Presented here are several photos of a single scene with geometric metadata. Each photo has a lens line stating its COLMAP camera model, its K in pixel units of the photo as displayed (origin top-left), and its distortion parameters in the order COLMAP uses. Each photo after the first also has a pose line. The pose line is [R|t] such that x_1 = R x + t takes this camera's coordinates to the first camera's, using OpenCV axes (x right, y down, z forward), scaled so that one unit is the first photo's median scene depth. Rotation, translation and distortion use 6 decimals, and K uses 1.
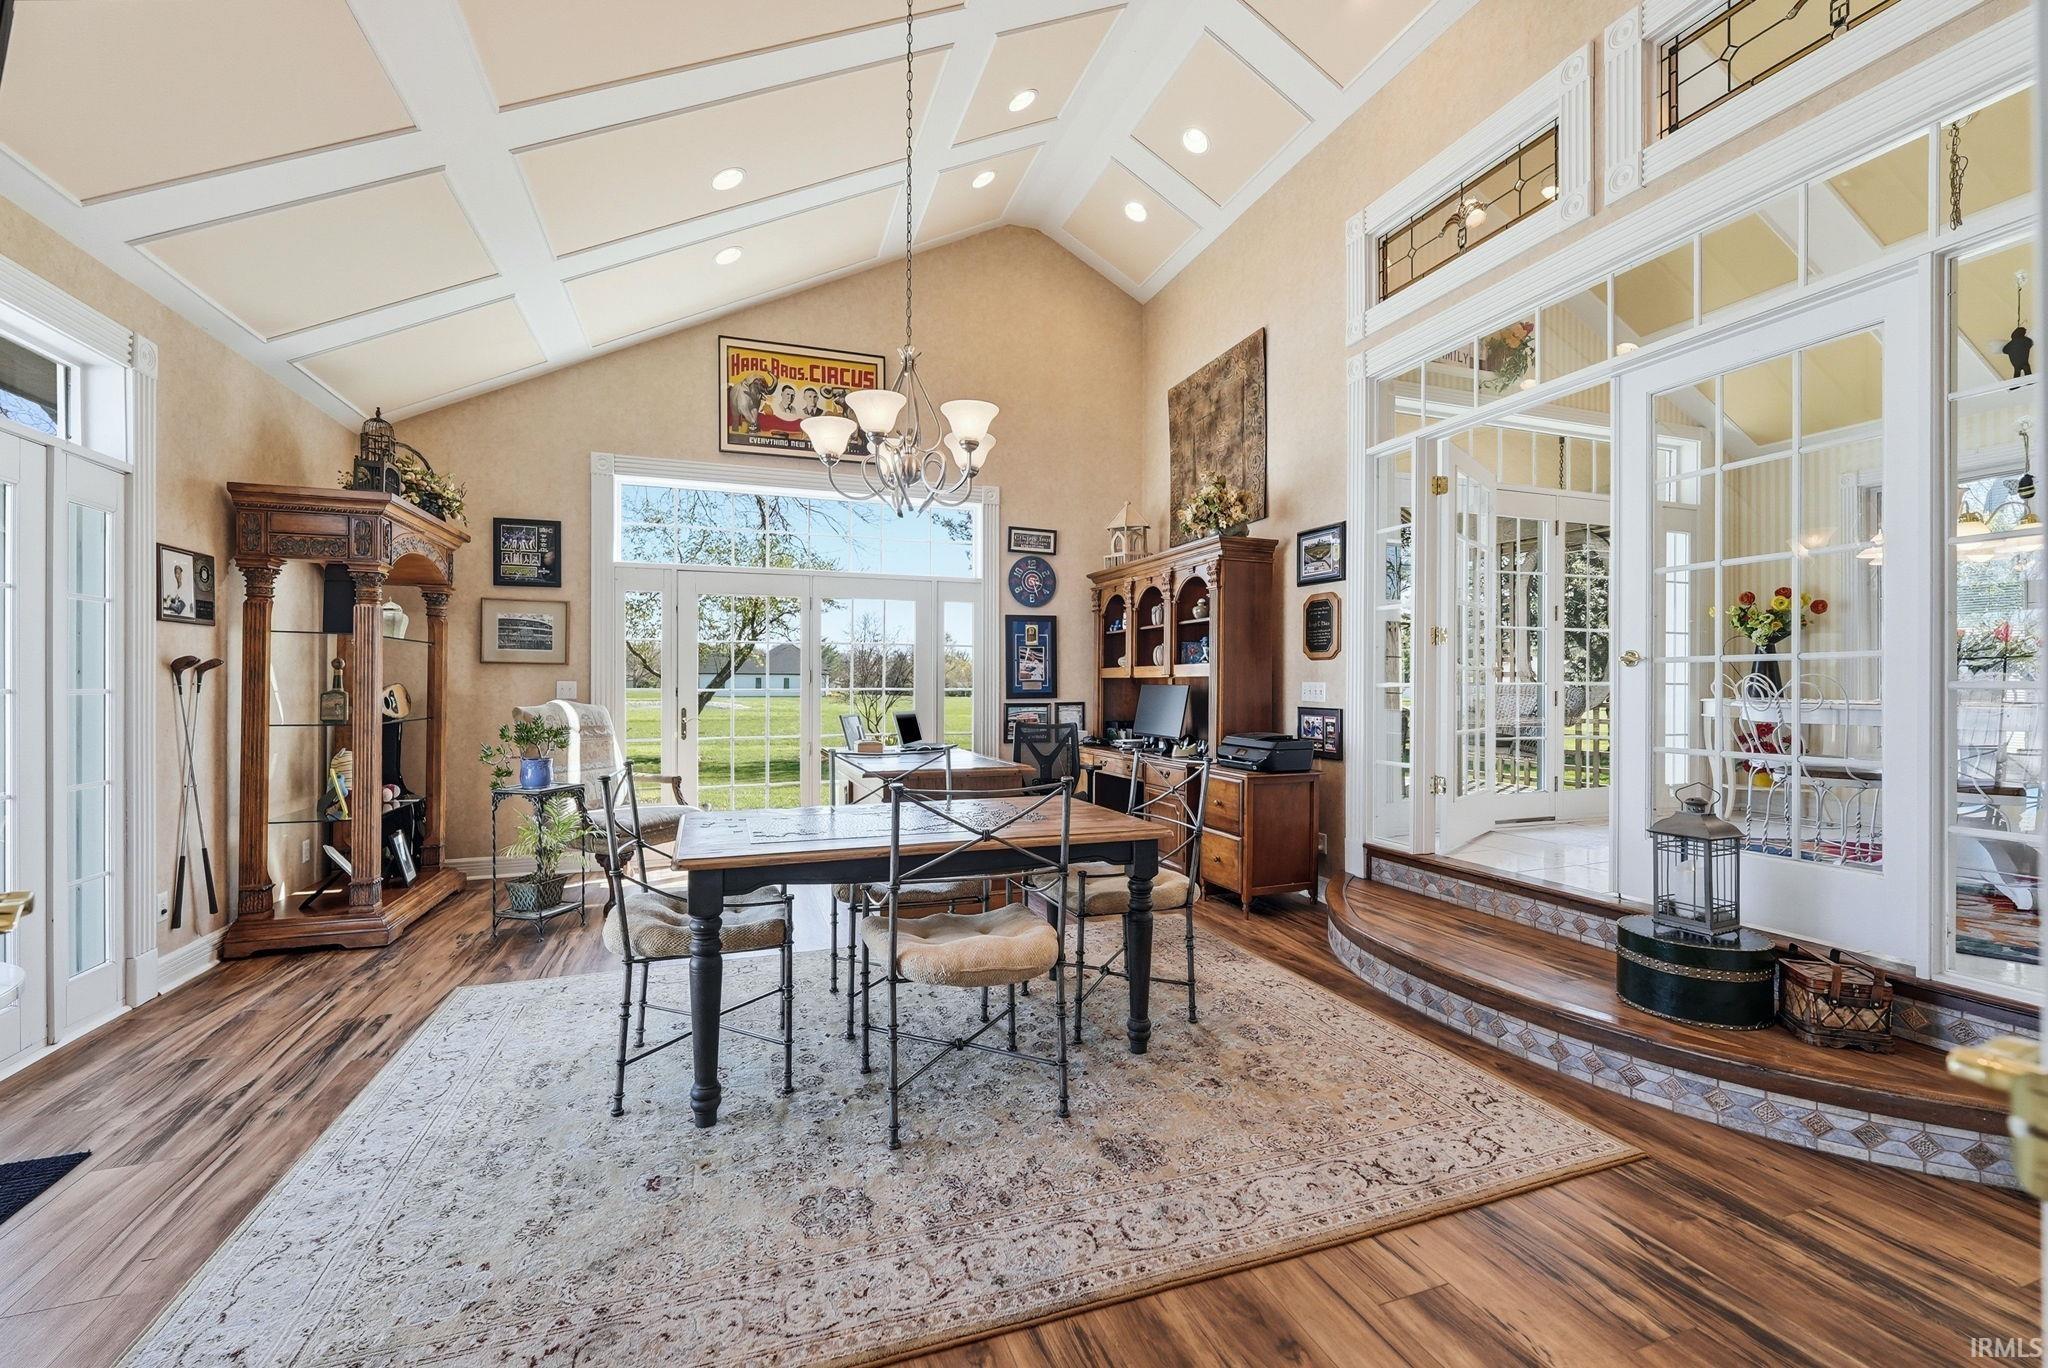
lens RADIAL K [[849.6, 0, 1030.1], [0, 849.6, 687.9], [0, 0, 1]] dist [-0.001071, -0.000448]
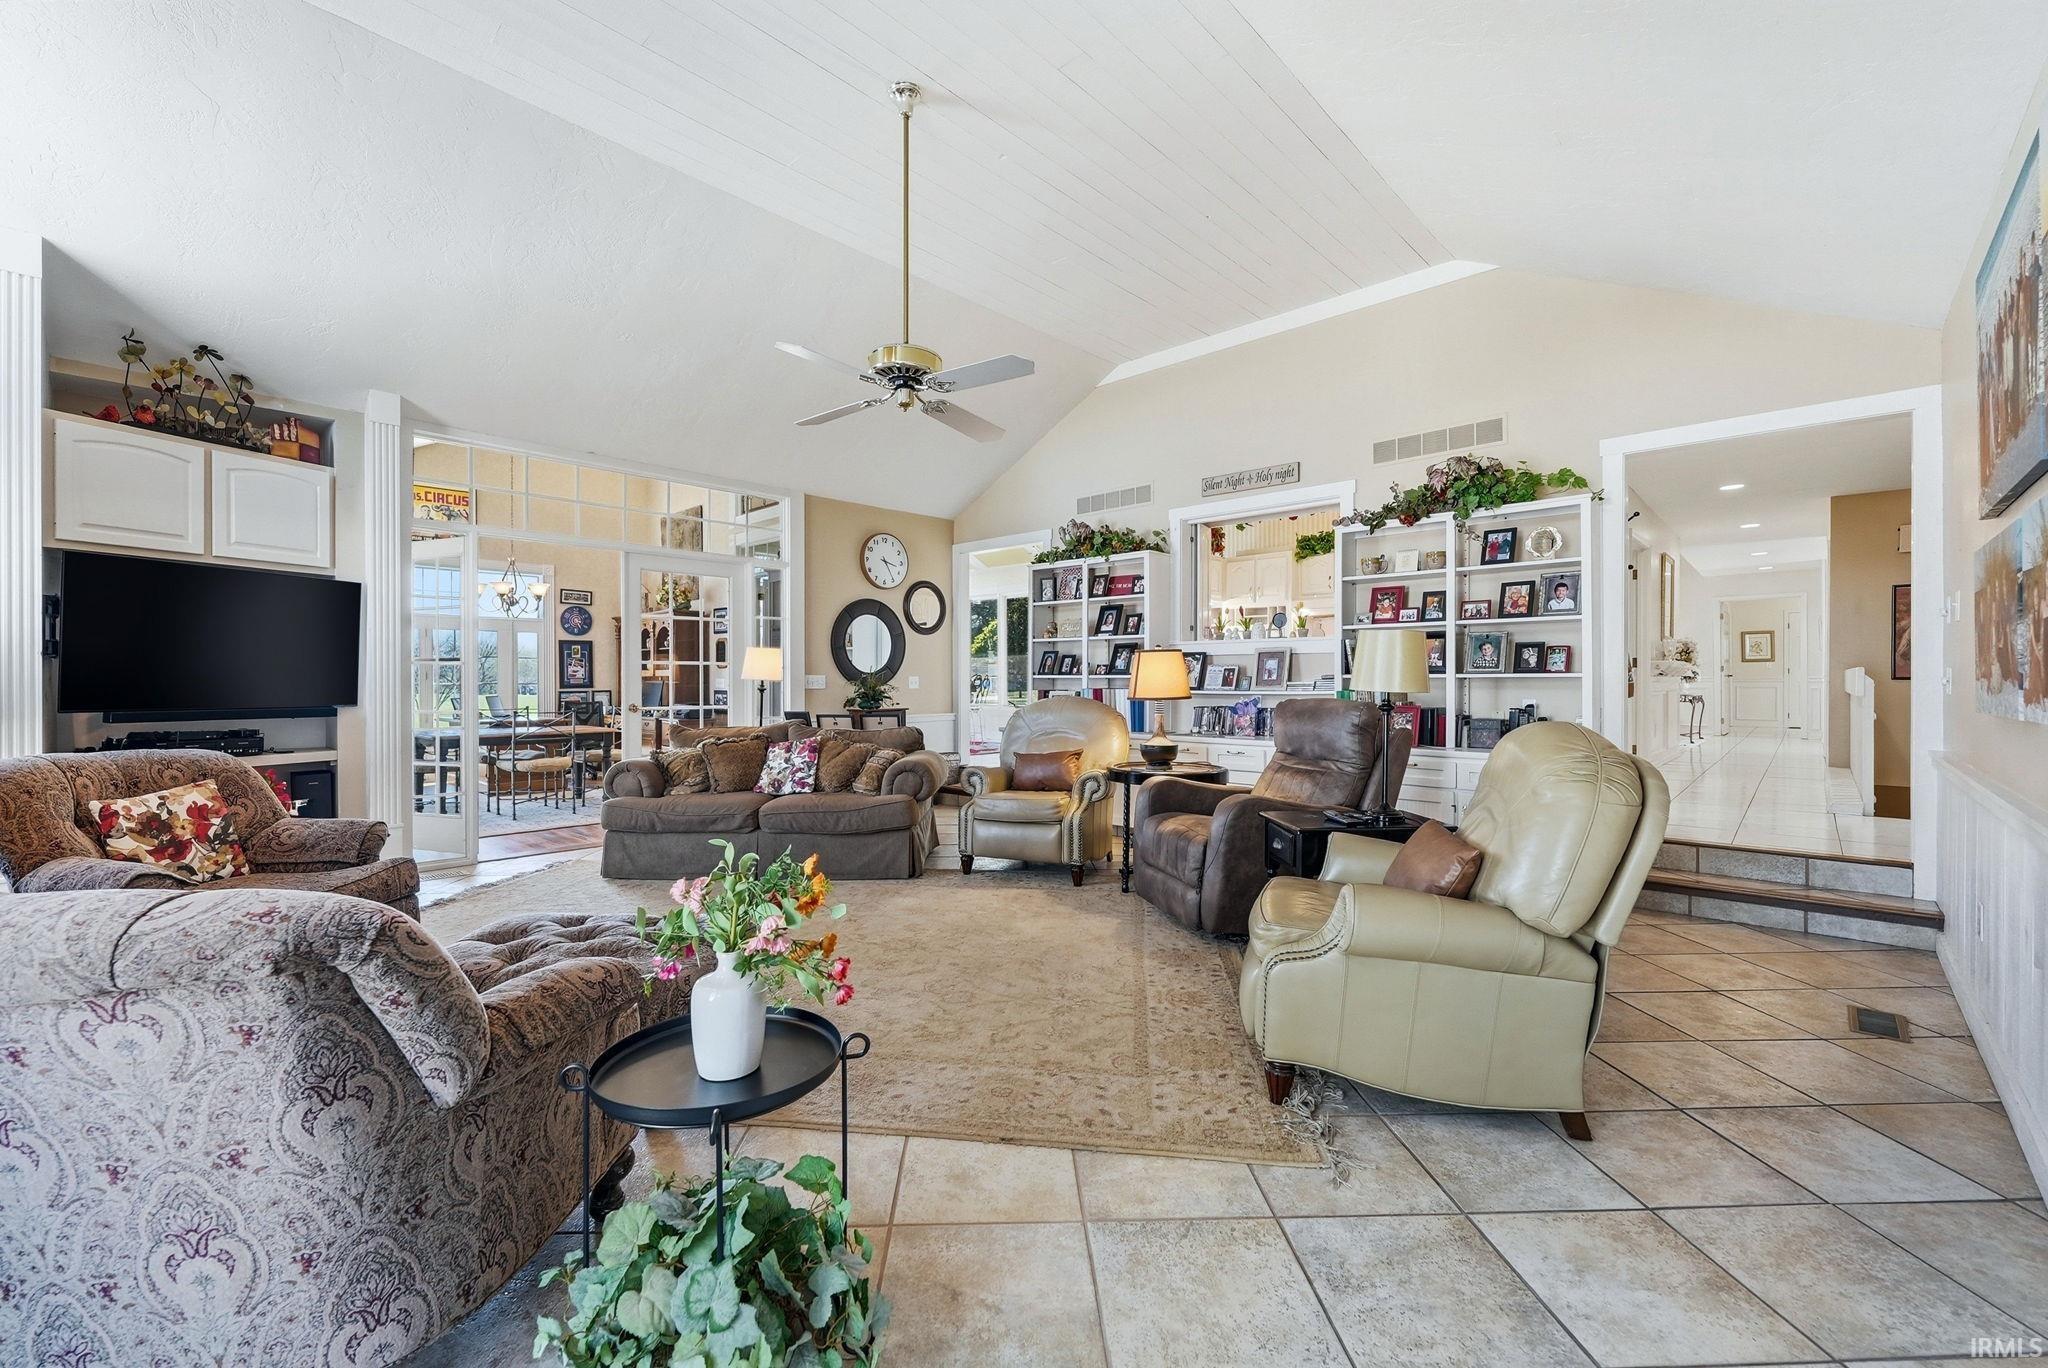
lens RADIAL K [[849.6, 0, 1023.4], [0, 849.6, 686.2], [0, 0, 1]] dist [-0.001071, -0.000448]
pose [[0.893751, -0.011209, 0.448424, 0.039679], [0.008072, 0.999928, 0.008906, 0.000479], [-0.448491, -0.004340, 0.893777, -0.971072]]
